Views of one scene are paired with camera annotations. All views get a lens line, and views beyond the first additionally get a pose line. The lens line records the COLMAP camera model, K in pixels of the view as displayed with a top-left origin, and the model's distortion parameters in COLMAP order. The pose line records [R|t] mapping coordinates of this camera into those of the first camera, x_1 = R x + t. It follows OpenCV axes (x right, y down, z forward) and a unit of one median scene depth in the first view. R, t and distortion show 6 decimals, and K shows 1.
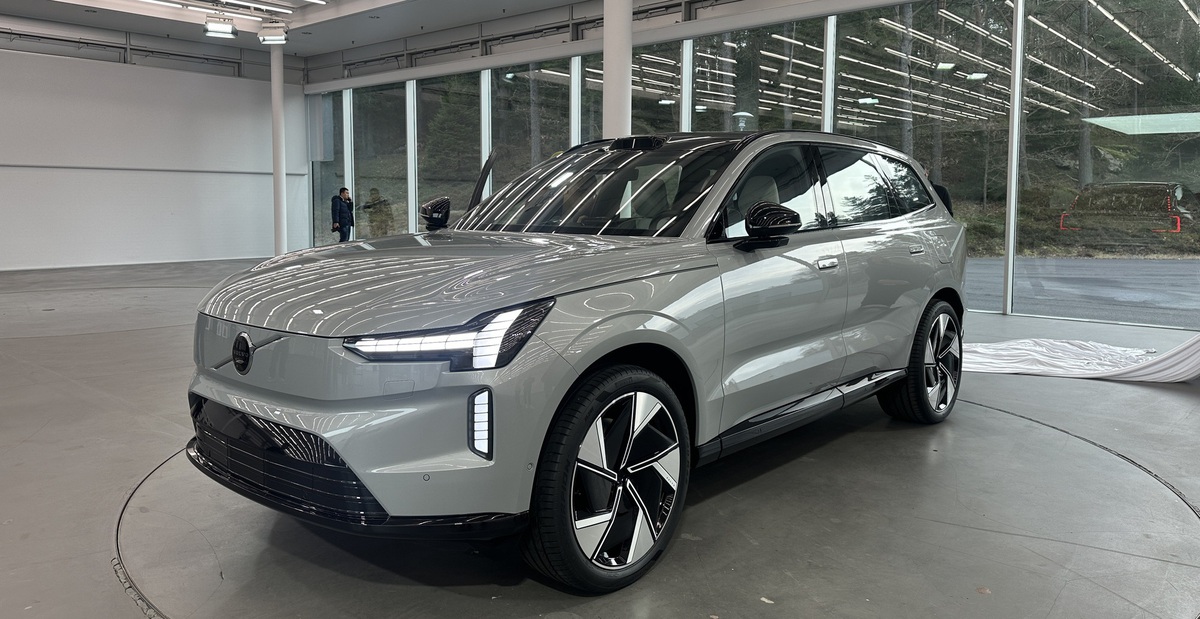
lens RADIAL K [[839.2, 0, 599.8], [0, 839.2, 264.9], [0, 0, 1]] dist [0.036748, -0.003505]
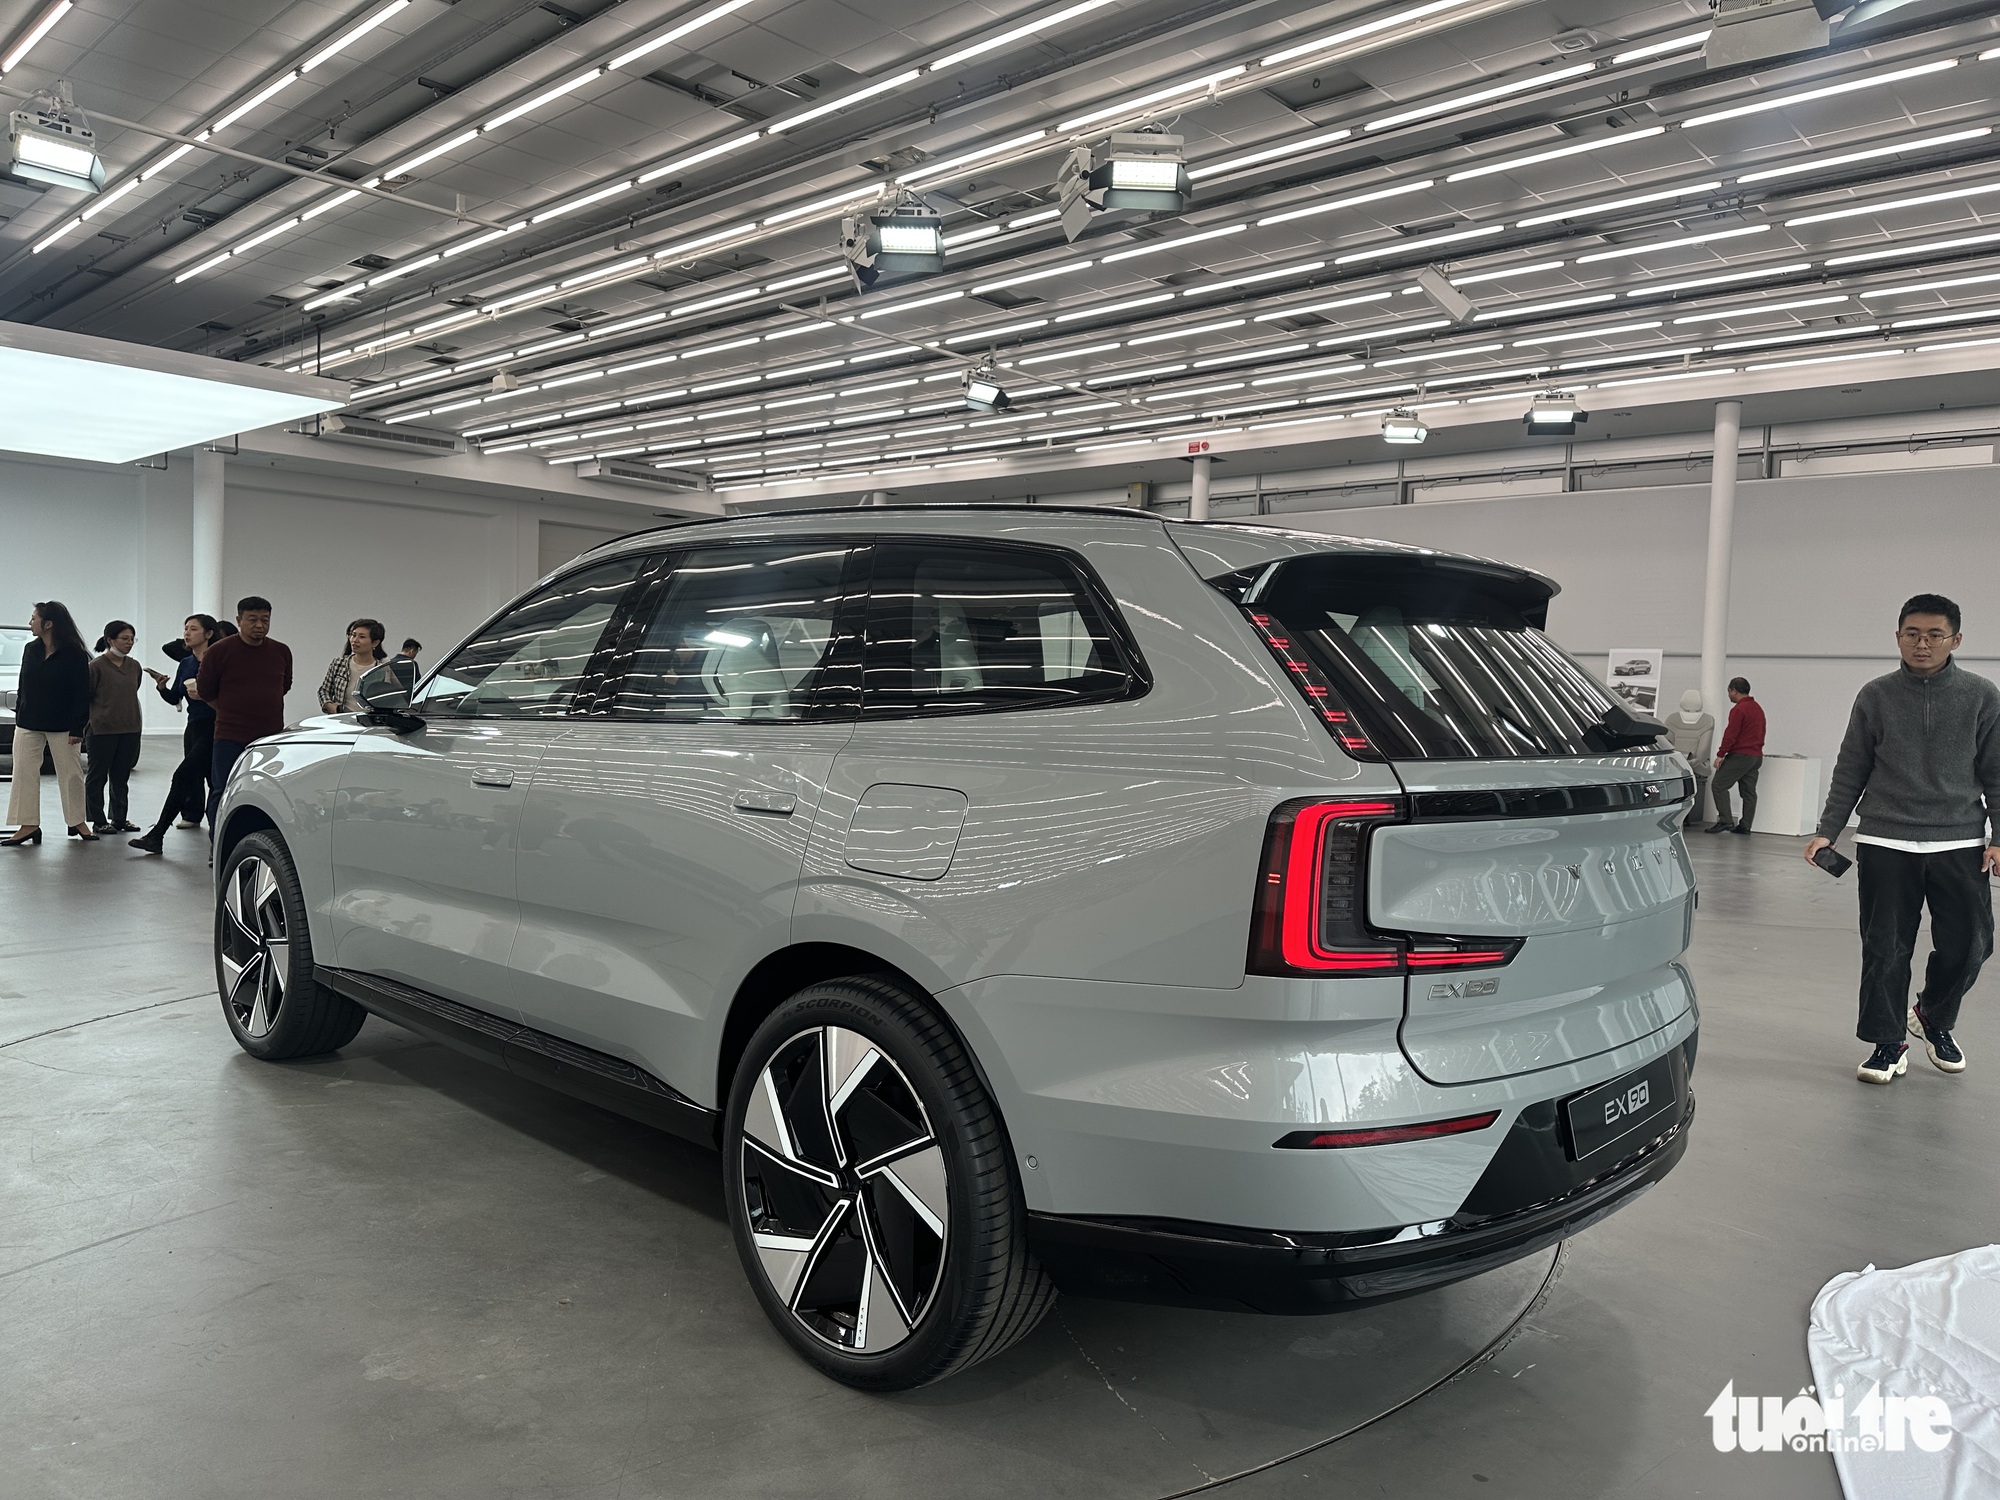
lens RADIAL K [[1392.7, 0, 1000.0], [0, 1392.7, 750.0], [0, 0, 1]] dist [0.107725, -0.187163]
pose [[-0.031524, 0.039346, -0.998728, 1.432023], [-0.104825, 0.993584, 0.042452, -0.113242], [0.993991, 0.106030, -0.027197, 1.652985]]
